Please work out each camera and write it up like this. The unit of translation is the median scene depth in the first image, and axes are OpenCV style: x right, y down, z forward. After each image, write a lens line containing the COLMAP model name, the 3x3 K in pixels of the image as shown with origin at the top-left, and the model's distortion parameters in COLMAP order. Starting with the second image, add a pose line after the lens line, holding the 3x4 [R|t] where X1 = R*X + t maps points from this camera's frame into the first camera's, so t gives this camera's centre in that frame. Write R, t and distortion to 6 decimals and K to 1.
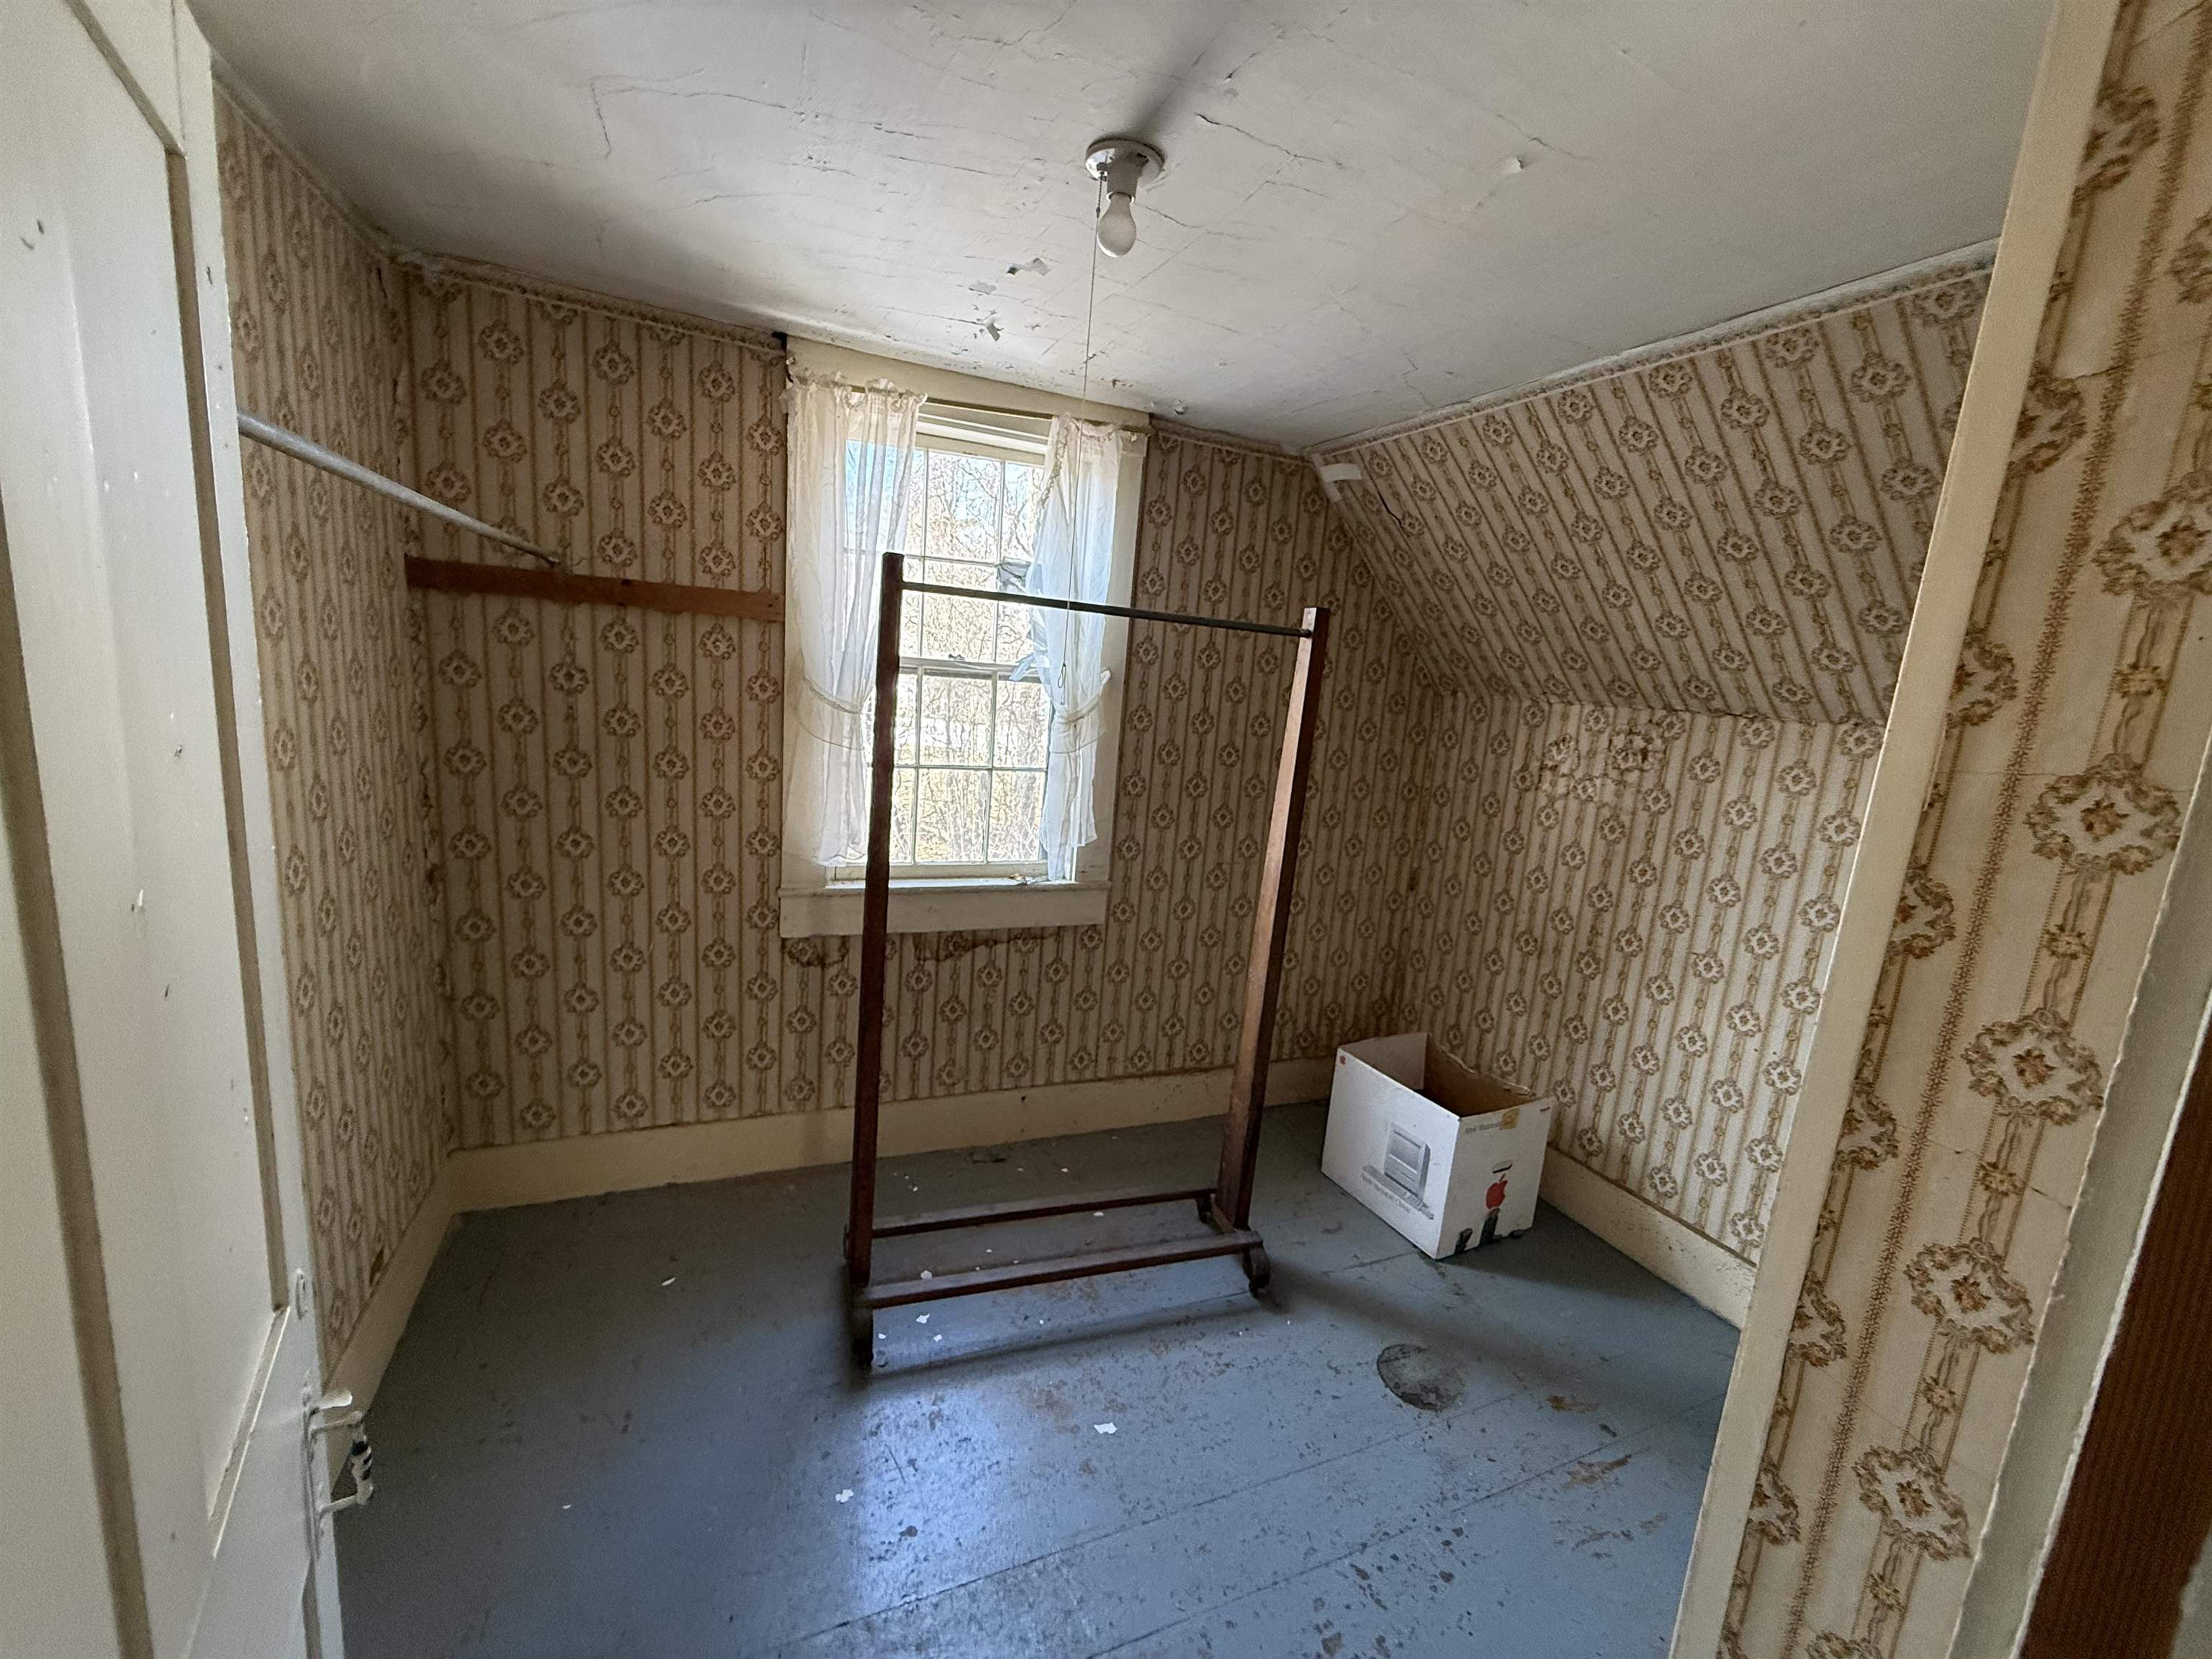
lens RADIAL K [[883.6, 0, 1105.1], [0, 883.6, 832.3], [0, 0, 1]] dist [0.000342, 0.000336]
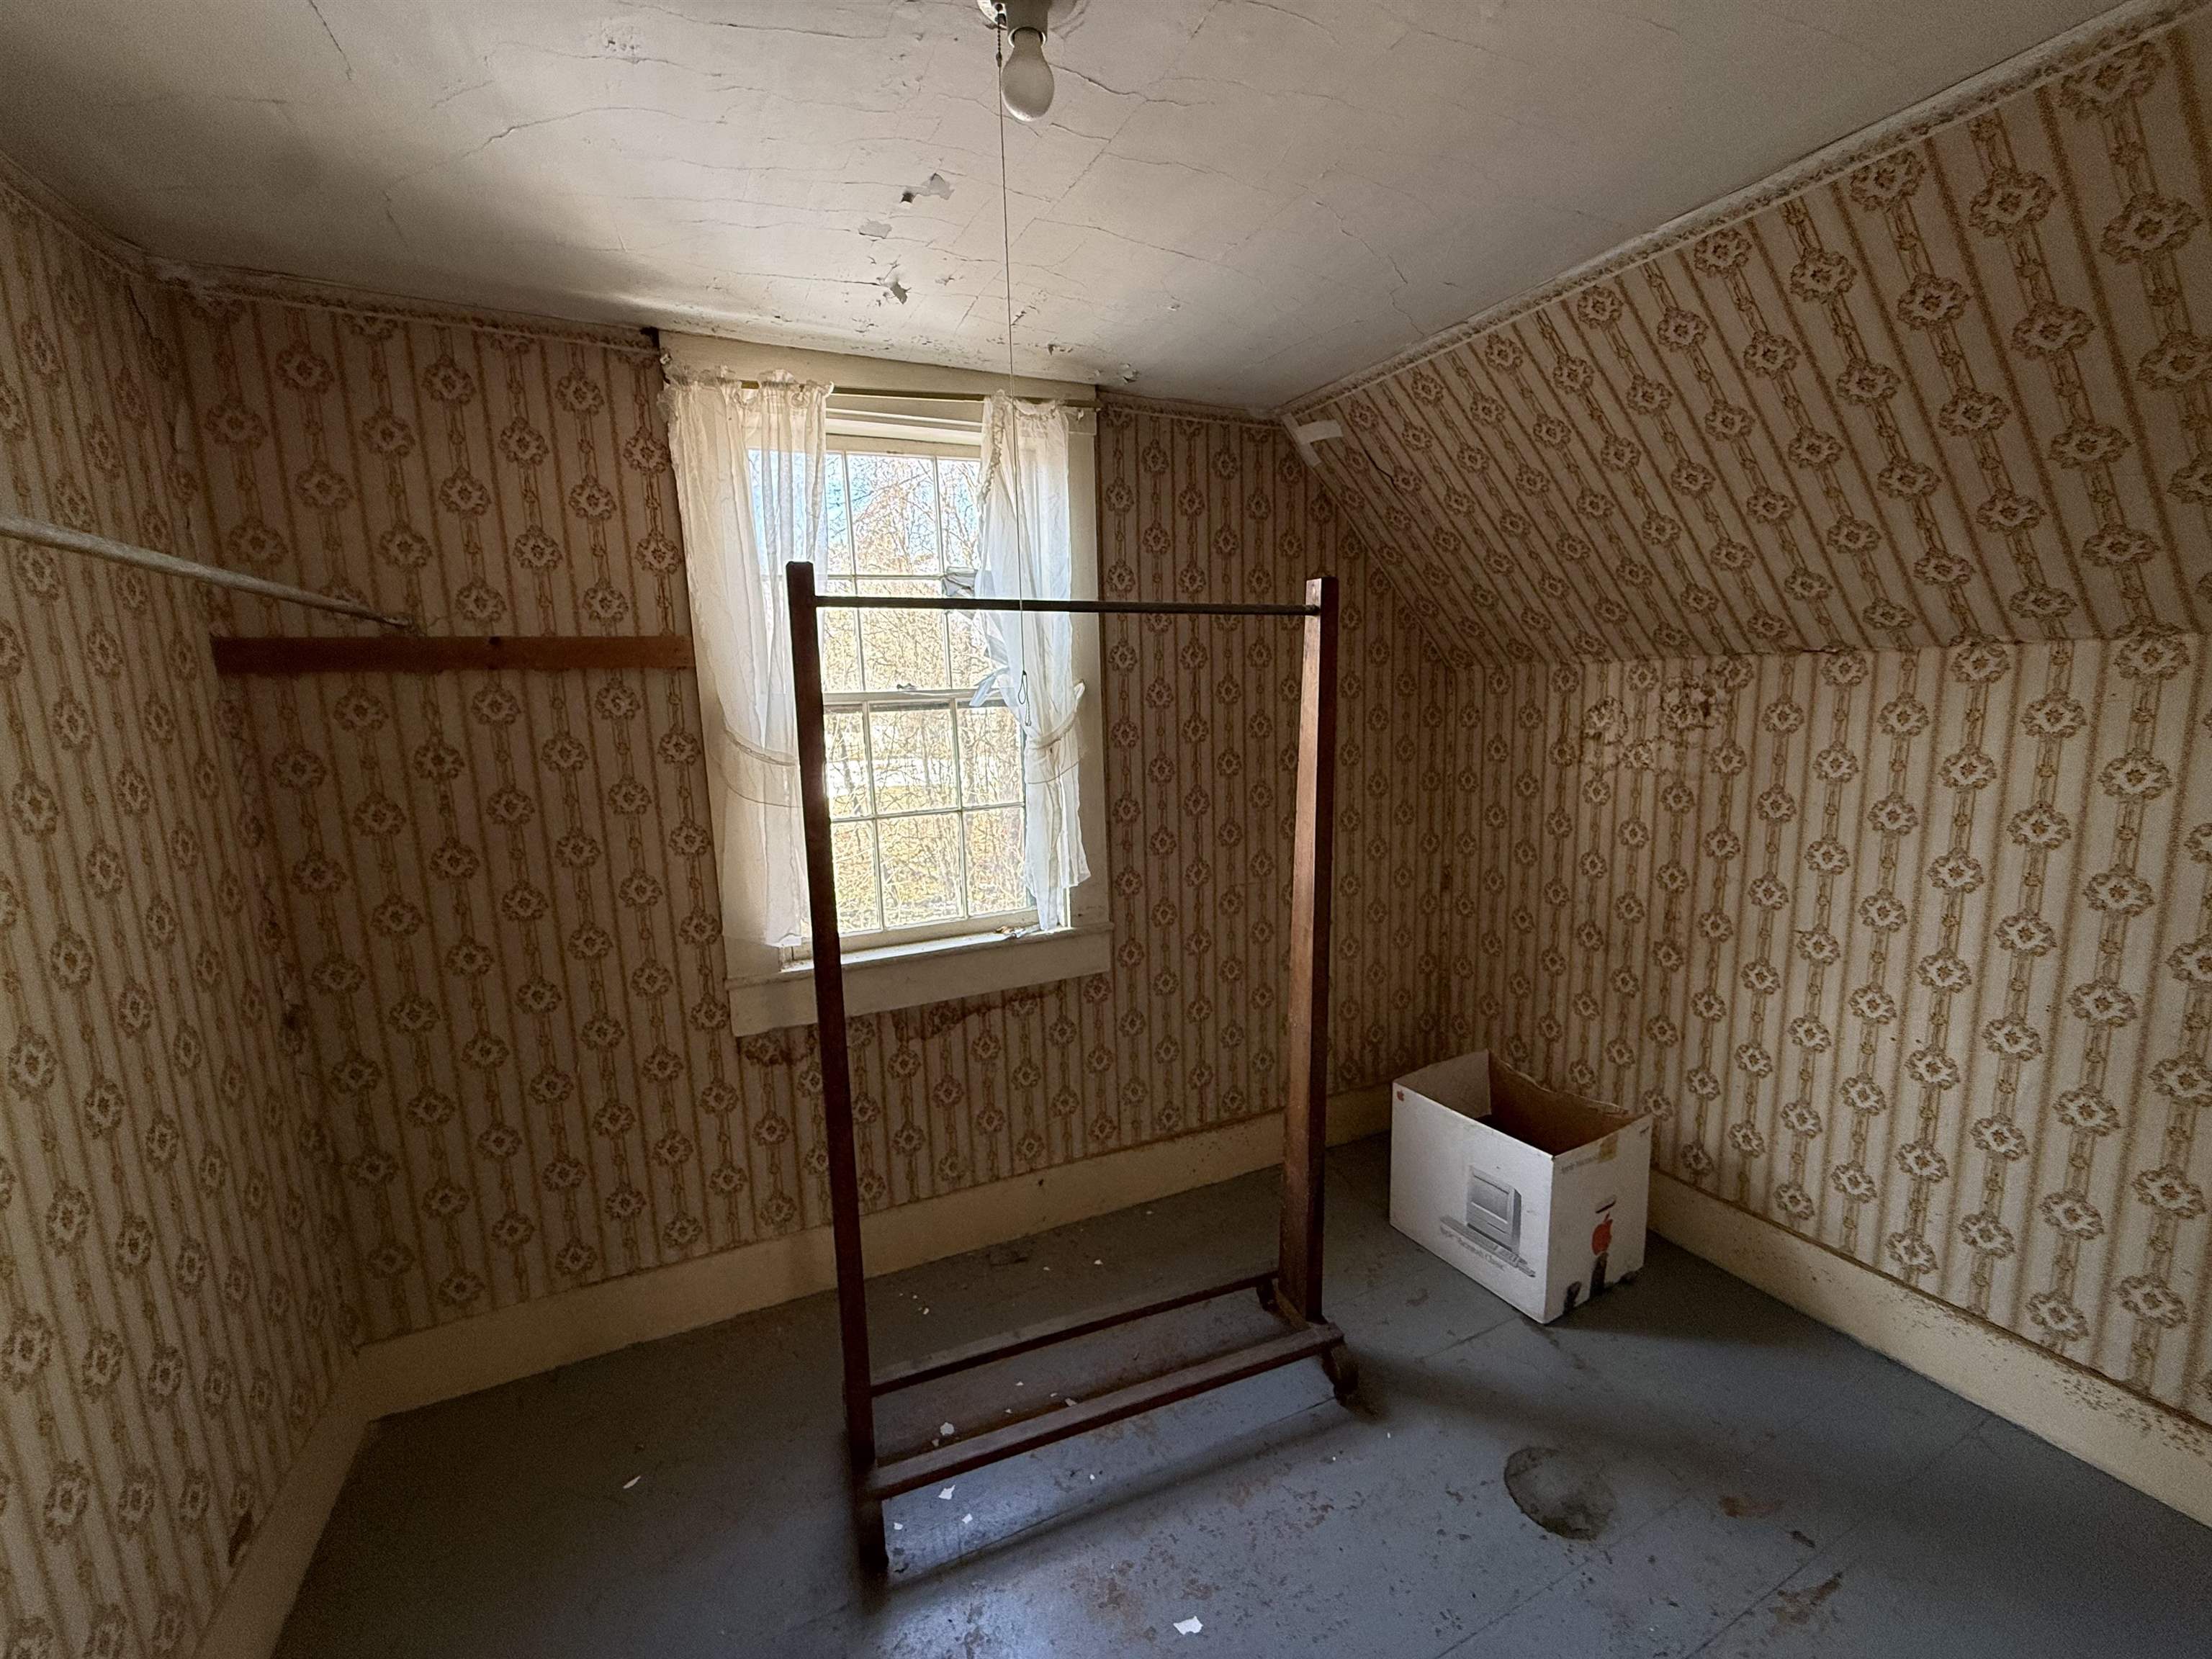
lens RADIAL K [[883.6, 0, 1110.5], [0, 883.6, 832.1], [0, 0, 1]] dist [0.000342, 0.000336]
pose [[0.993239, -0.114521, 0.018990, -0.002058], [0.114878, 0.993201, -0.018865, -0.020957], [-0.016701, 0.020919, 0.999642, 0.160091]]
